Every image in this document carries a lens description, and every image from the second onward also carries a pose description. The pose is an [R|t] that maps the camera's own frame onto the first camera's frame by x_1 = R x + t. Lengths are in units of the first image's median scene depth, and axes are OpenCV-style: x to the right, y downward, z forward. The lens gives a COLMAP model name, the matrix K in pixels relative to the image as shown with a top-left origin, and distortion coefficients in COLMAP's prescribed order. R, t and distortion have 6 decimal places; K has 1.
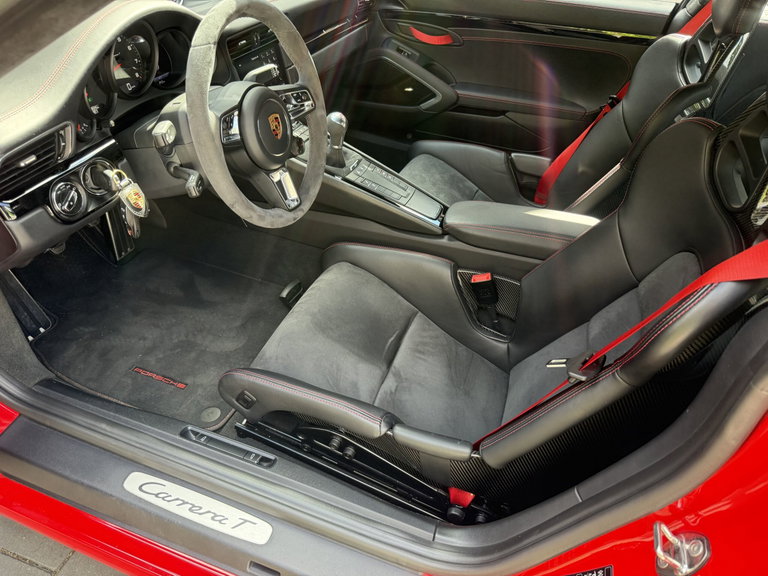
lens RADIAL K [[558.2, 0, 384.0], [0, 558.2, 288.0], [0, 0, 1]] dist [0.099540, -0.083902]
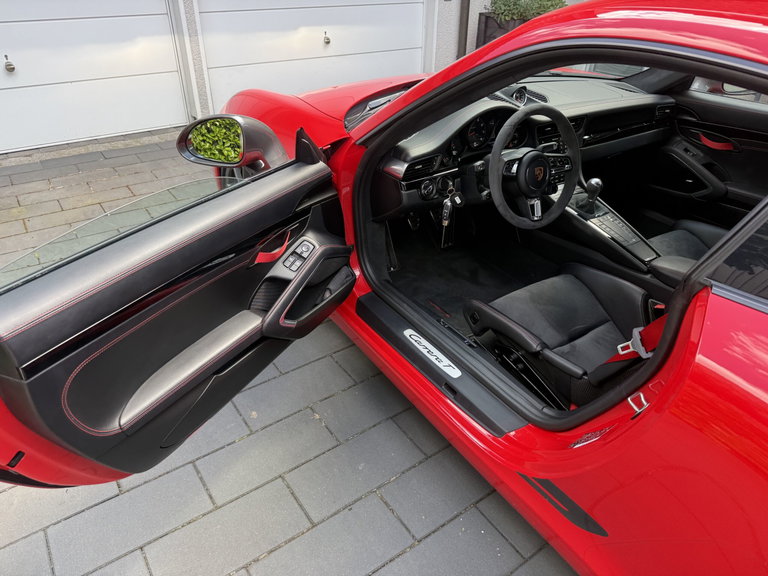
lens RADIAL K [[558.2, 0, 384.0], [0, 558.2, 288.0], [0, 0, 1]] dist [0.099540, -0.083902]
pose [[0.802581, 0.260922, -0.536455, 0.443509], [-0.335793, 0.940872, -0.044750, 0.284045], [0.493059, 0.216054, 0.842742, -0.633536]]
